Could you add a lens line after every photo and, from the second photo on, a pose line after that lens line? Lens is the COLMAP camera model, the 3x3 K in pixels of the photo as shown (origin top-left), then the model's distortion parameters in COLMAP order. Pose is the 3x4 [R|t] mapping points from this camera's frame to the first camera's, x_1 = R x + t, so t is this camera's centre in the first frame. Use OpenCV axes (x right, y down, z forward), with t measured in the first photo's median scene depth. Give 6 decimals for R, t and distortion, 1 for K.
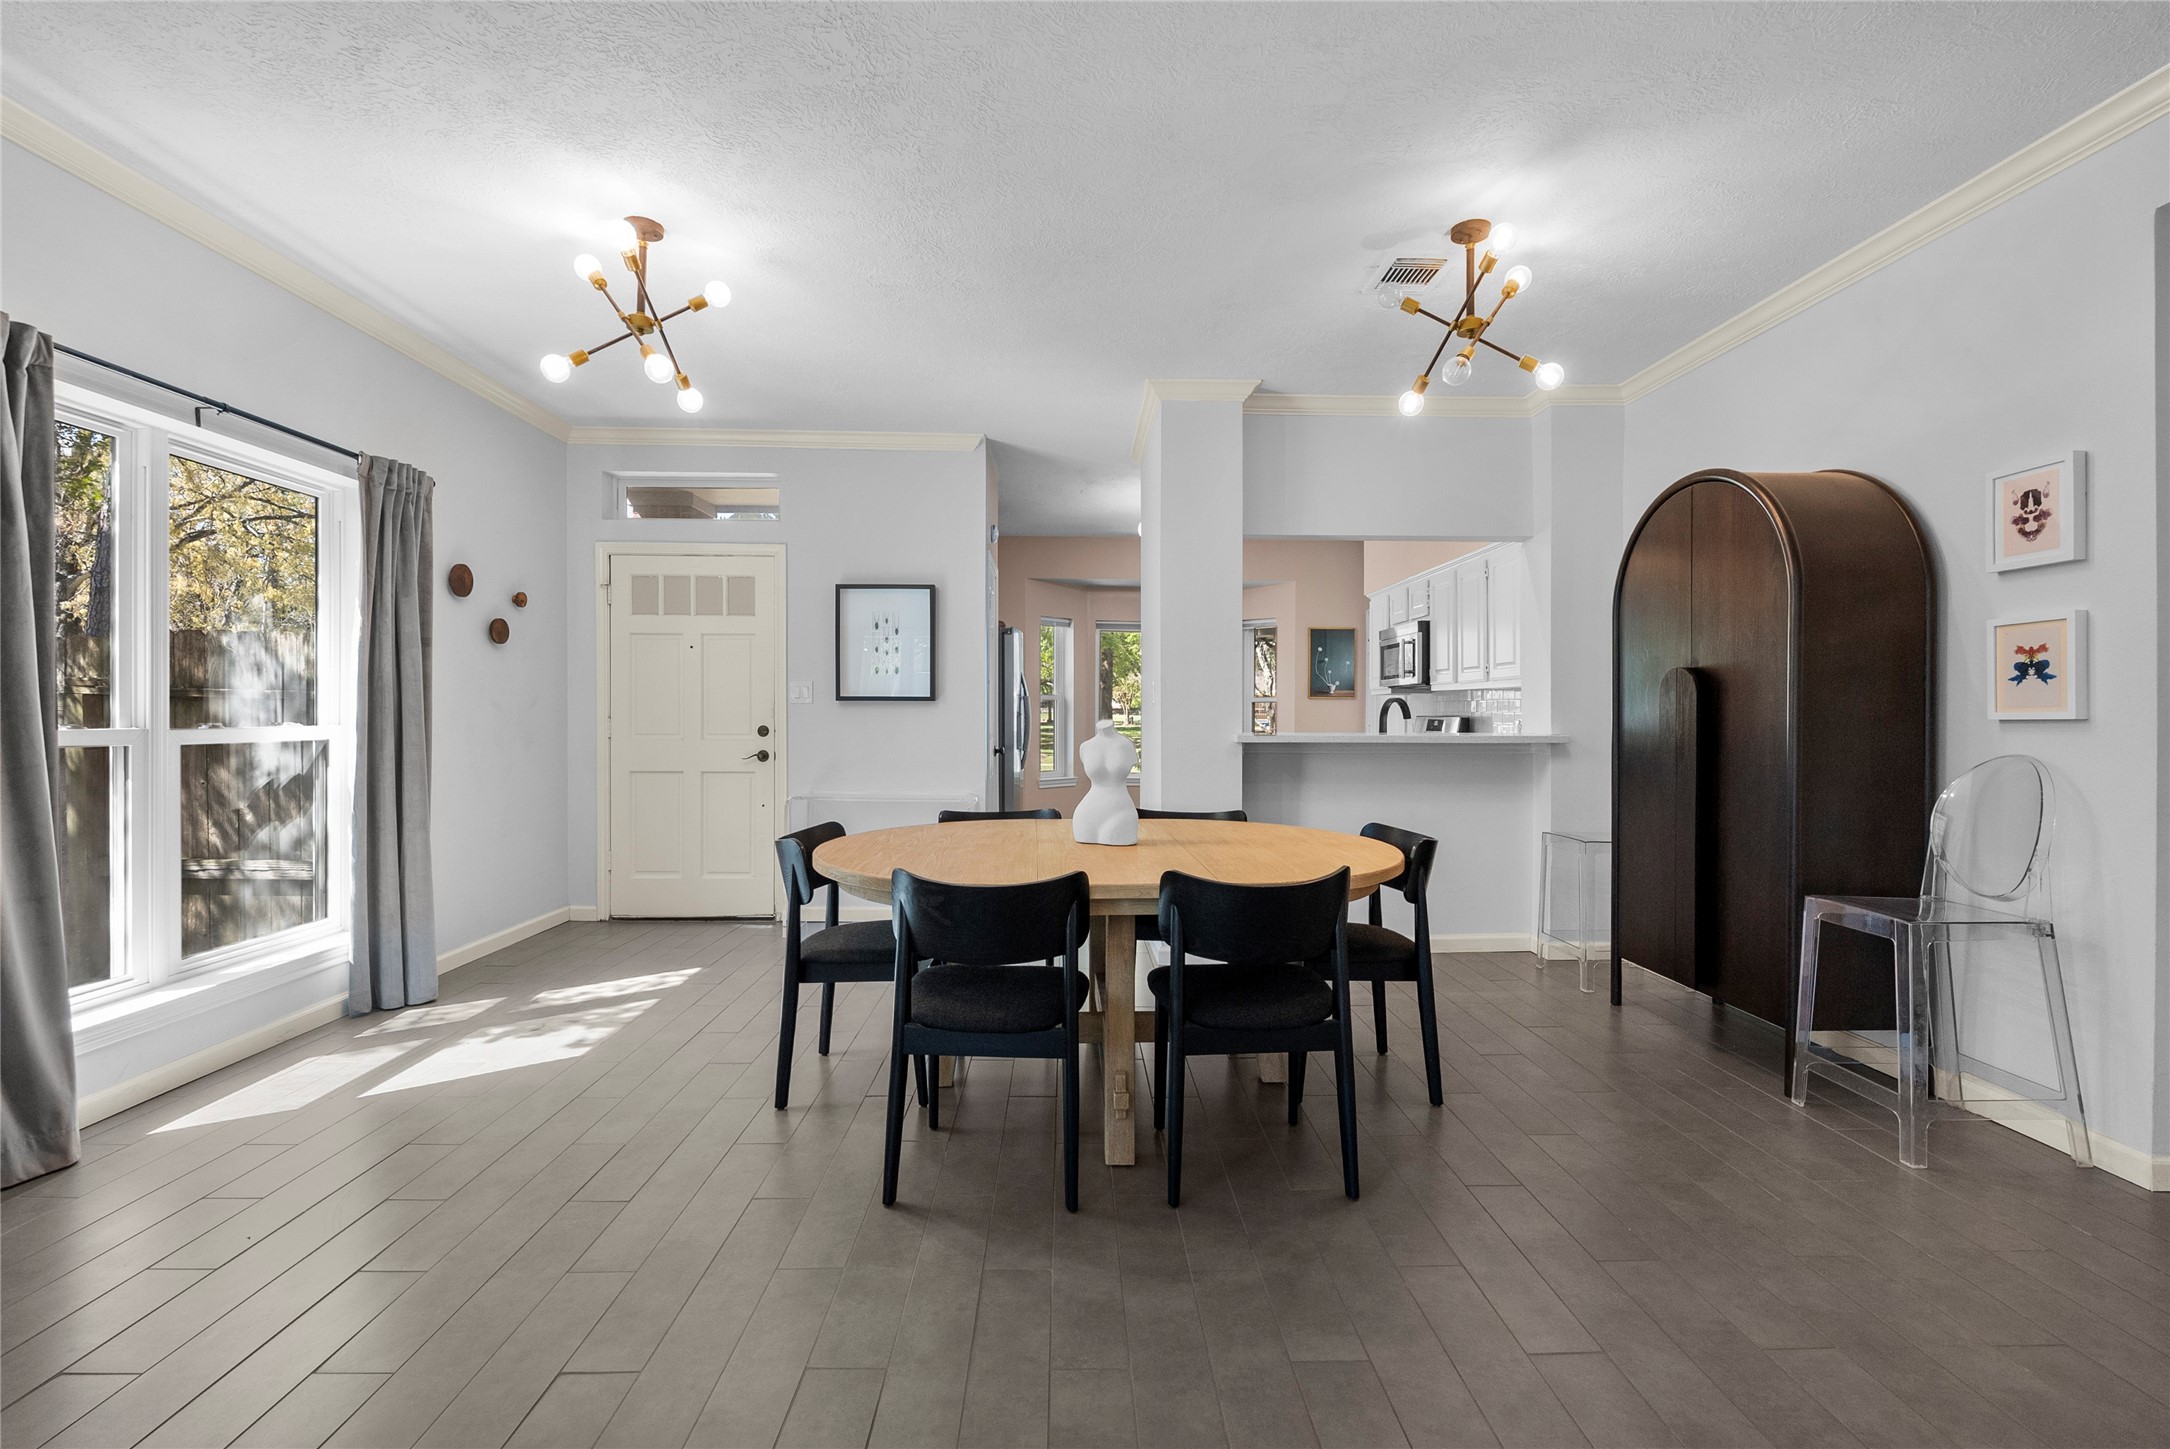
lens RADIAL K [[963.3, 0, 1083.2], [0, 963.3, 716.6], [0, 0, 1]] dist [-0.000742, -0.000227]
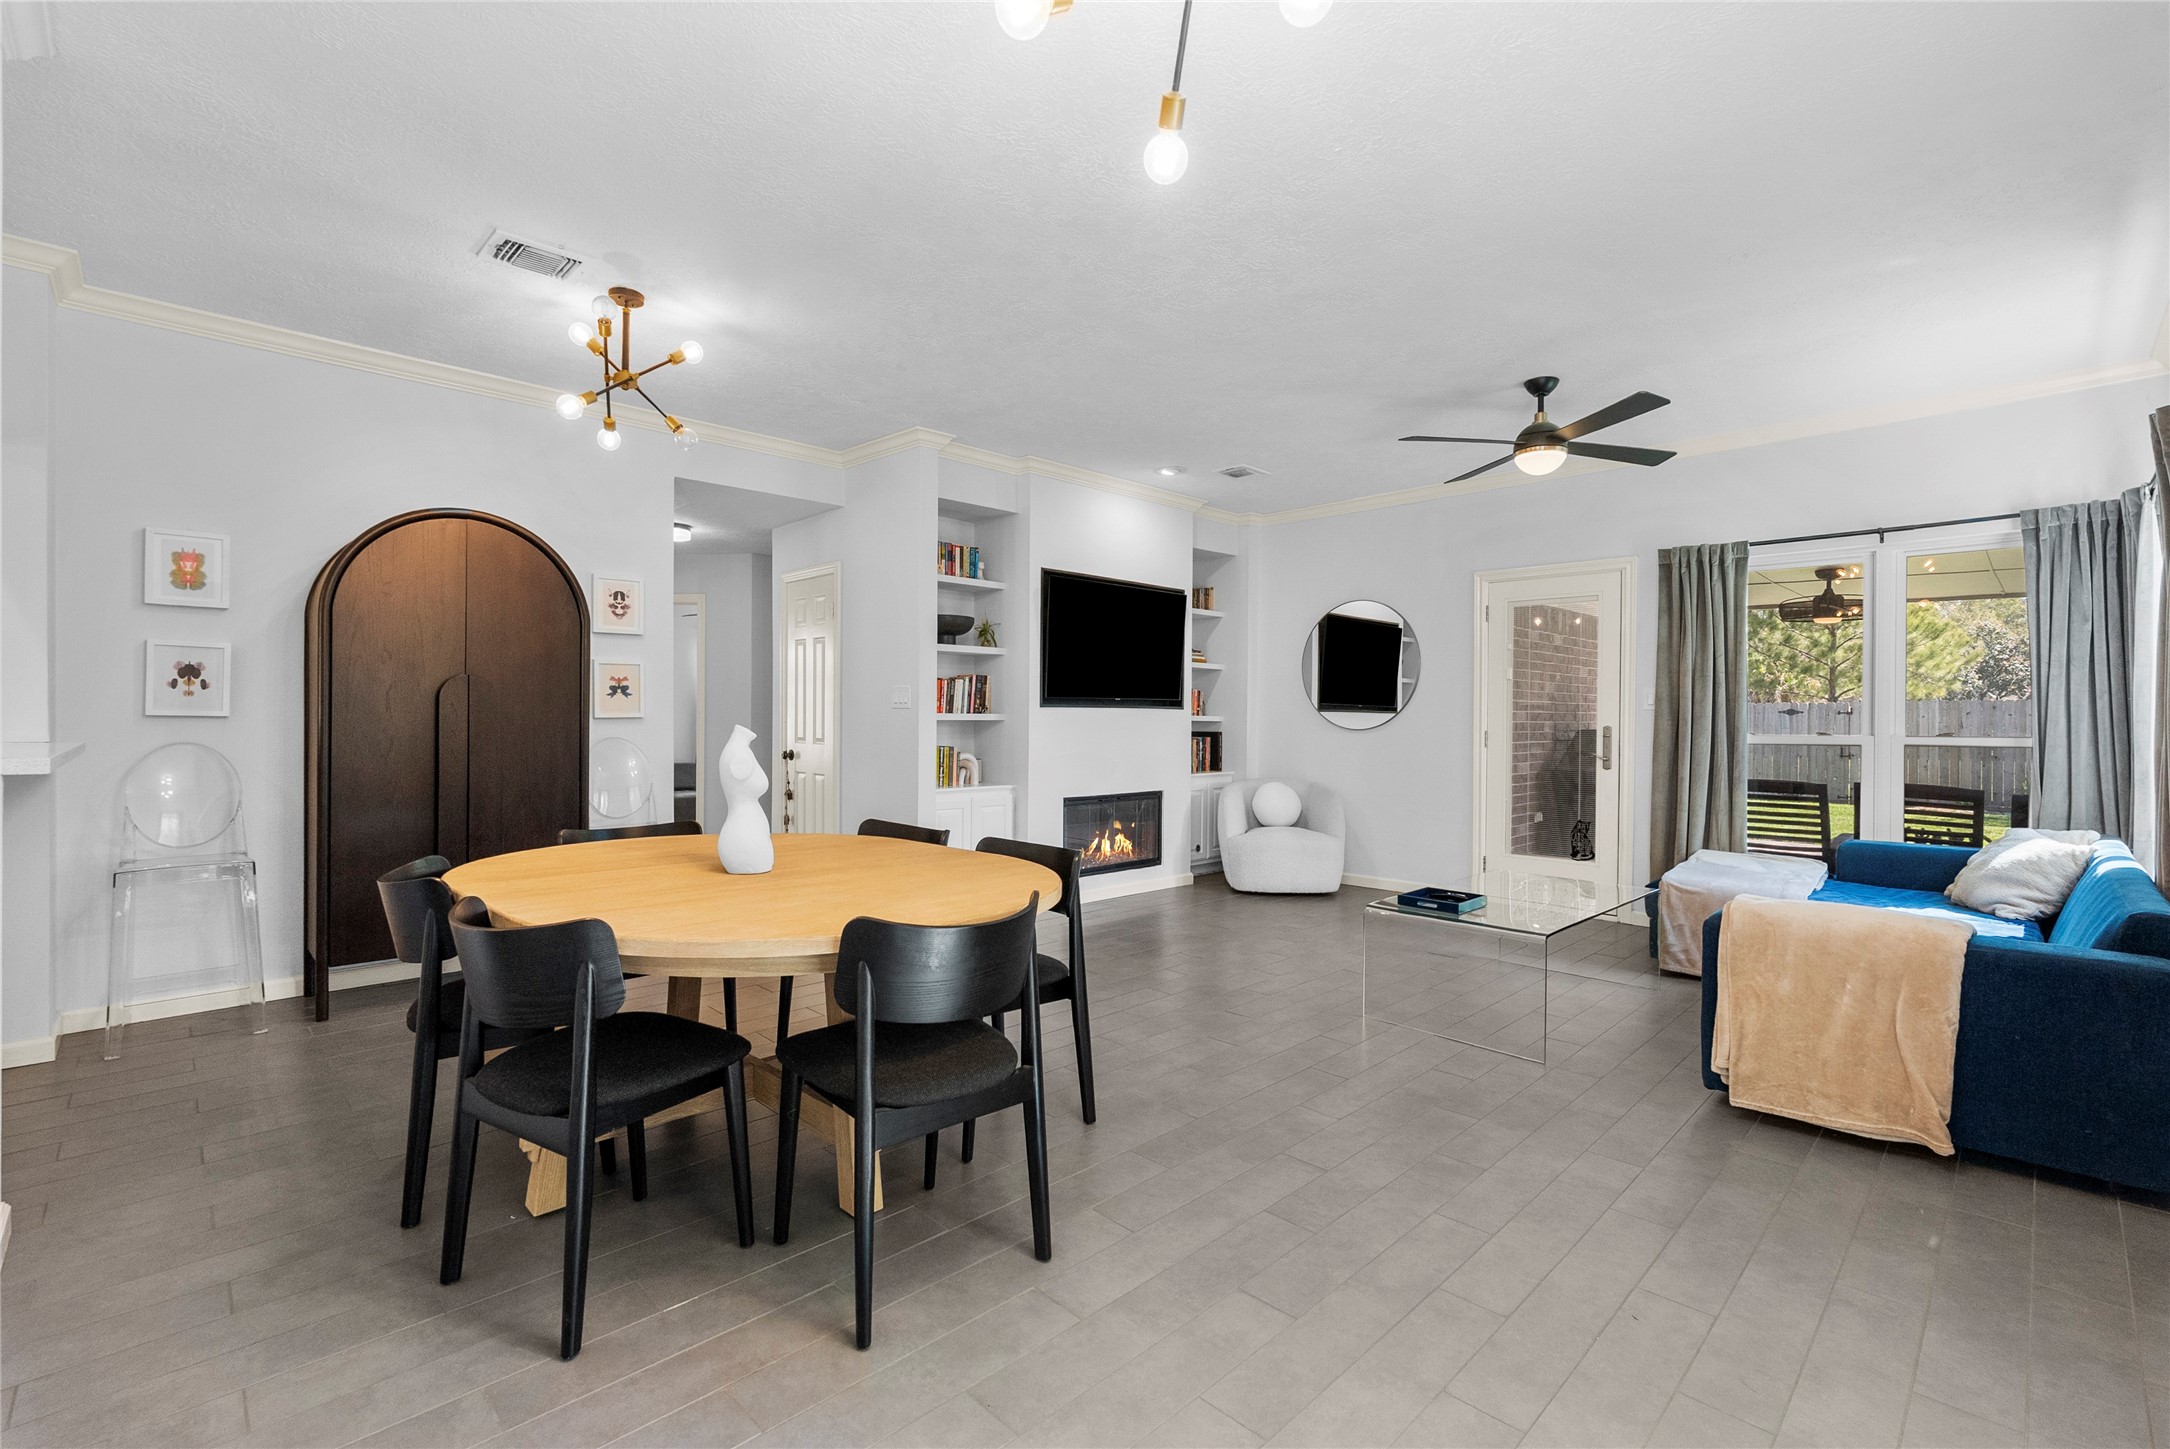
lens RADIAL K [[950.4, 0, 1087.1], [0, 950.4, 719.1], [0, 0, 1]] dist [-0.000675, -0.006343]
pose [[-0.684939, -0.009109, 0.728543, -0.746609], [-0.005135, 0.999957, 0.007675, -0.009627], [-0.728582, 0.001516, -0.684957, 1.273676]]
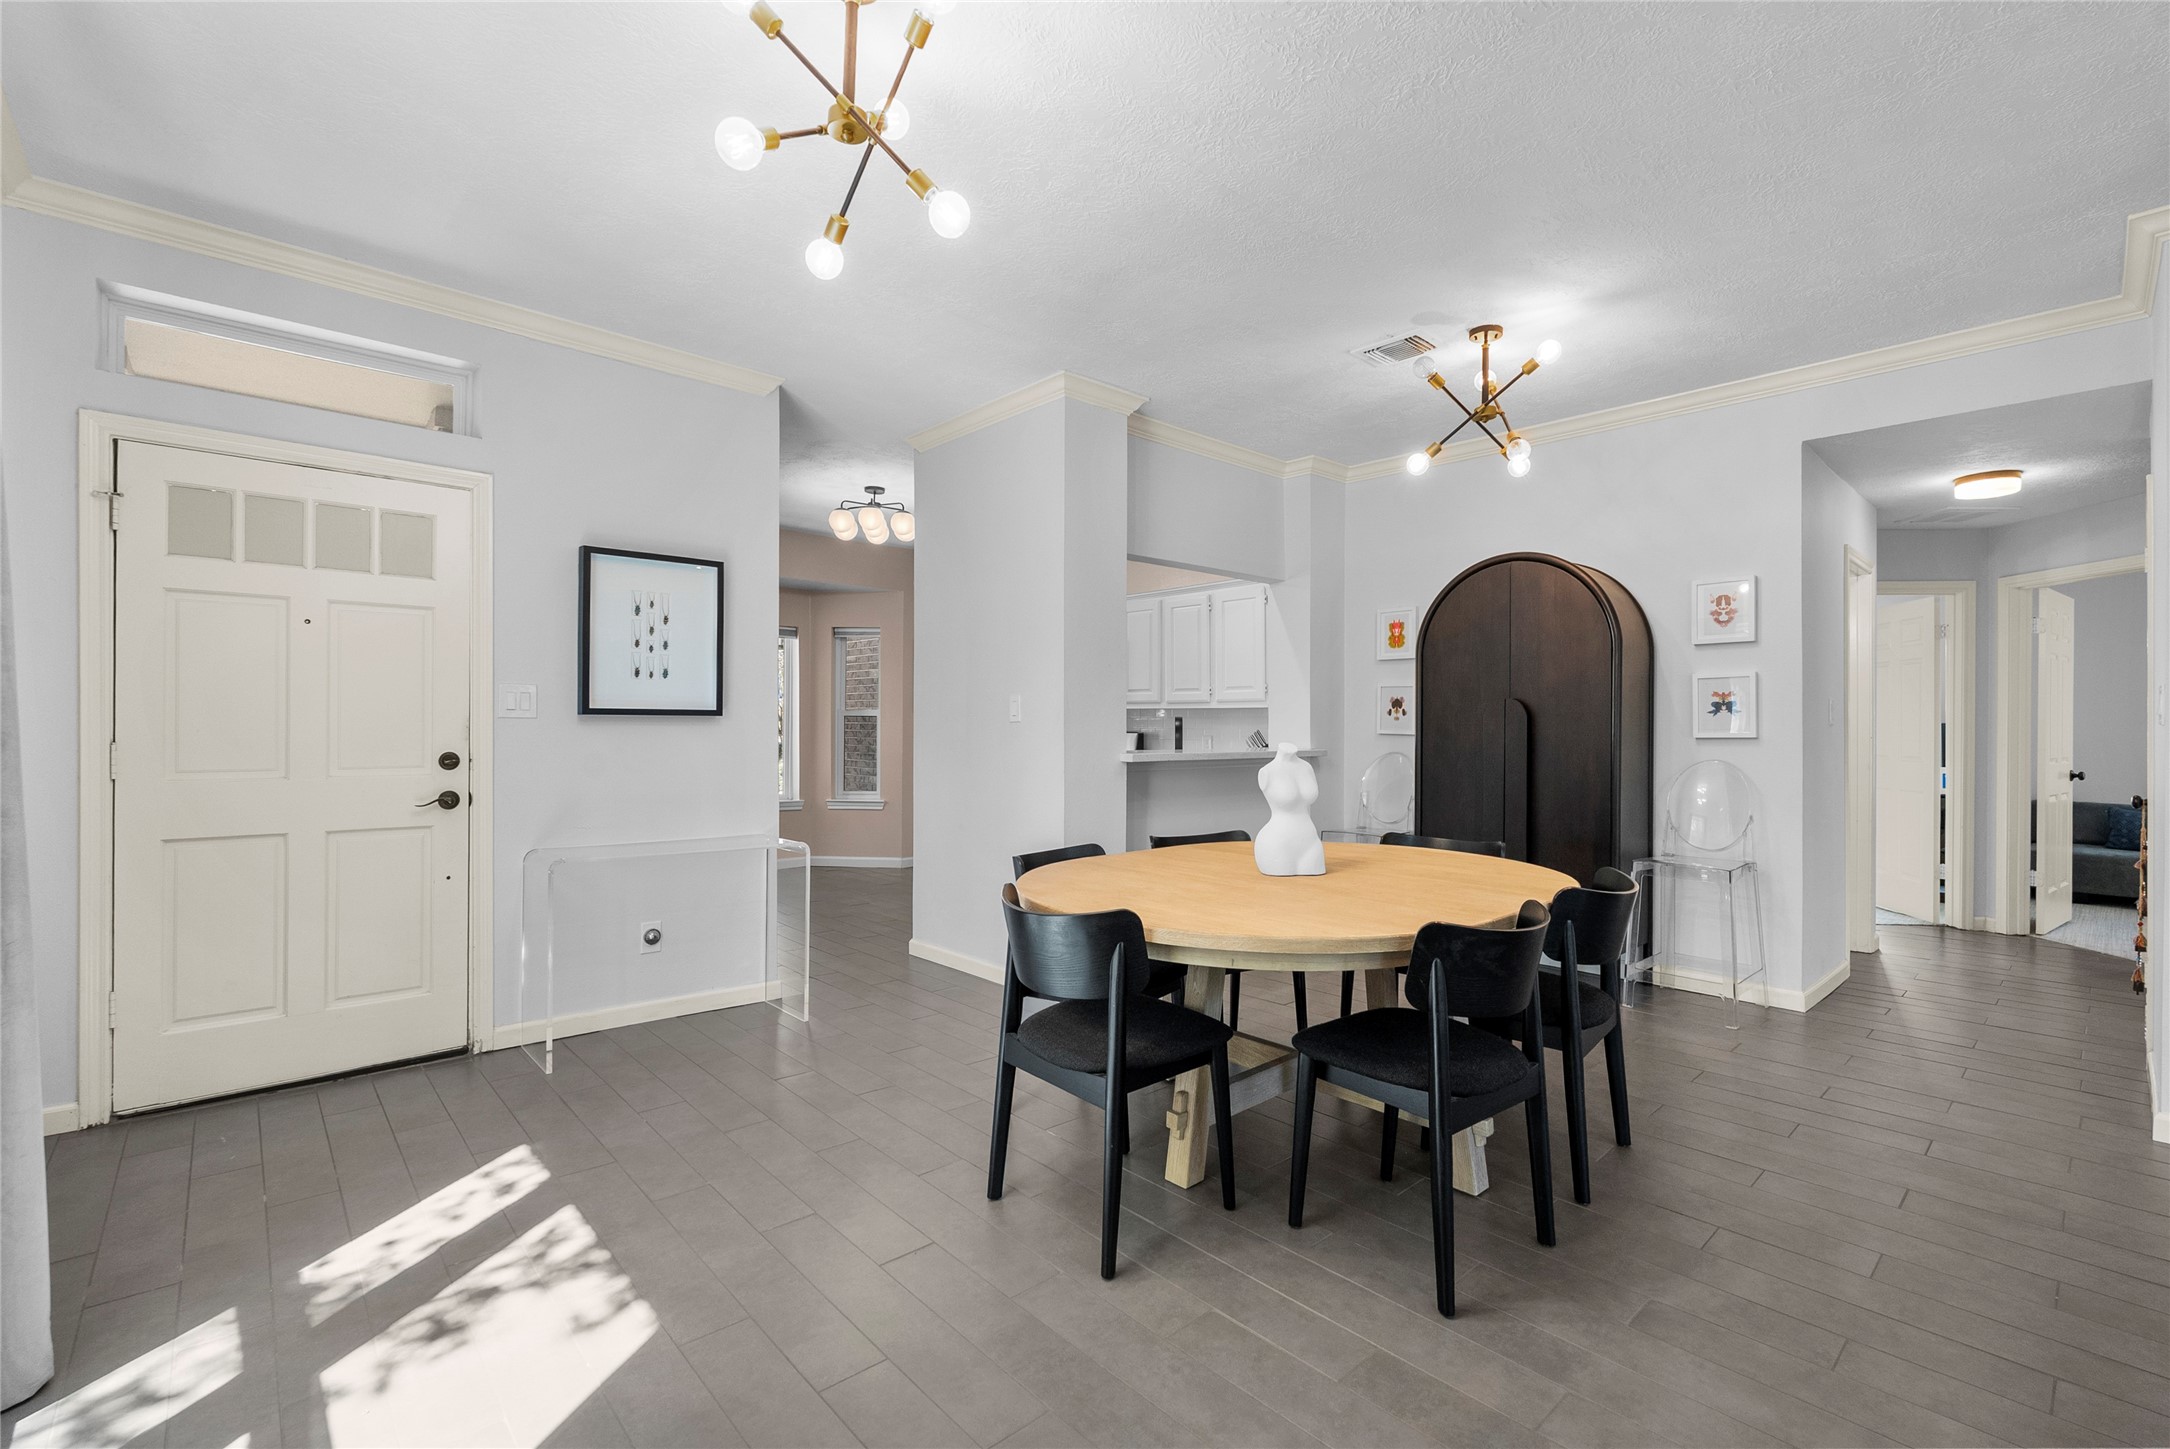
lens RADIAL K [[960.5, 0, 1085.0], [0, 960.5, 724.5], [0, 0, 1]] dist [-0.005010, -0.000070]
pose [[0.754655, 0.001407, 0.656120, -0.701637], [0.000106, 0.999997, -0.002267, -0.012284], [-0.656122, 0.001780, 0.754653, 0.394515]]
